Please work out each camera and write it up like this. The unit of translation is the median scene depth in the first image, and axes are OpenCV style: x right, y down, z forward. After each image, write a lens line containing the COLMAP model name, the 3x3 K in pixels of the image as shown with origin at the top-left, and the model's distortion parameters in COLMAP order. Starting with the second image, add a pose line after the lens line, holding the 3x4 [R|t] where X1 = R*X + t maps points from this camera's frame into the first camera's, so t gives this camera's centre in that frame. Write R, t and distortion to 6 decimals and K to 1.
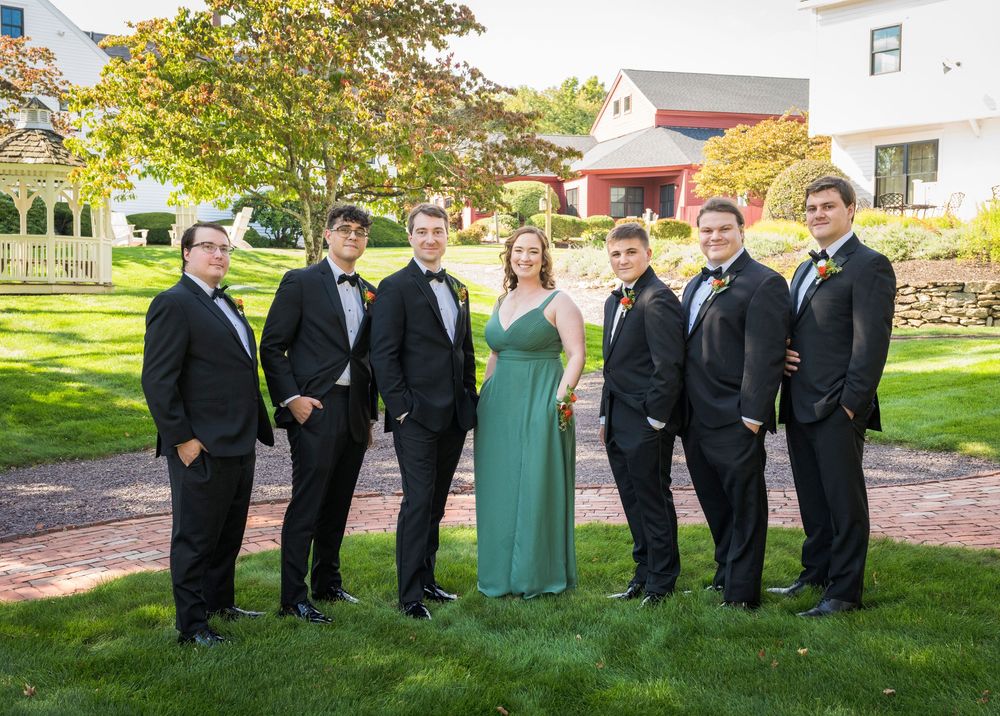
lens RADIAL K [[1365.6, 0, 500.0], [0, 1365.6, 358.0], [0, 0, 1]] dist [0.038701, -0.124426]
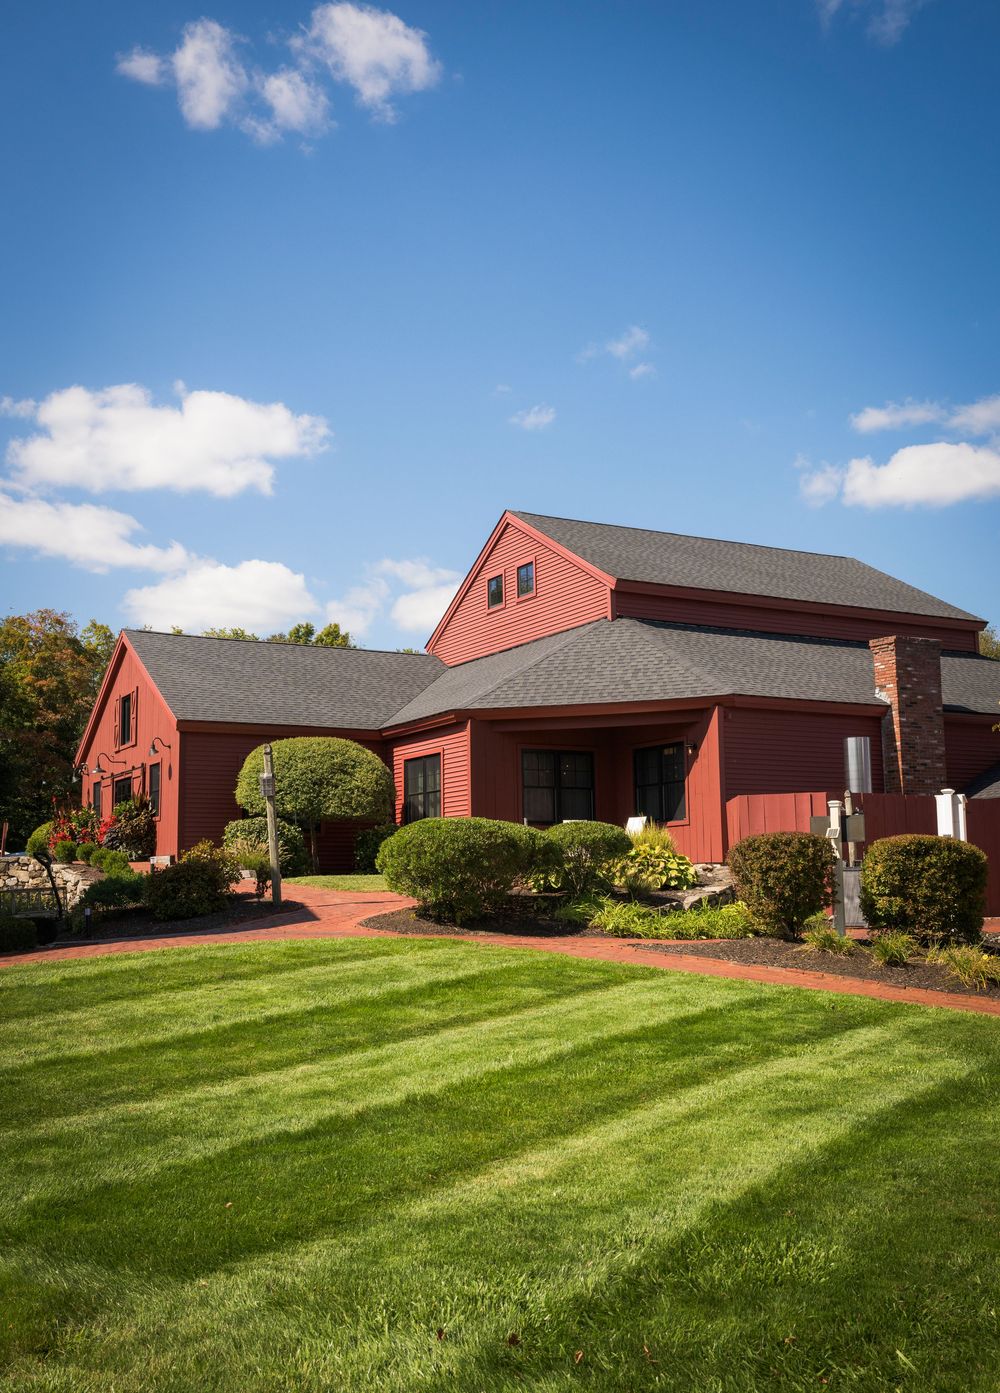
lens RADIAL K [[1378.2, 0, 503.8], [0, 1378.2, 642.8], [0, 0, 1]] dist [-0.002549, 0.014423]
pose [[0.973276, 0.025493, 0.228220, -0.062998], [0.026595, 0.974618, -0.222287, -0.175667], [-0.228094, 0.222416, 0.947895, 1.634855]]
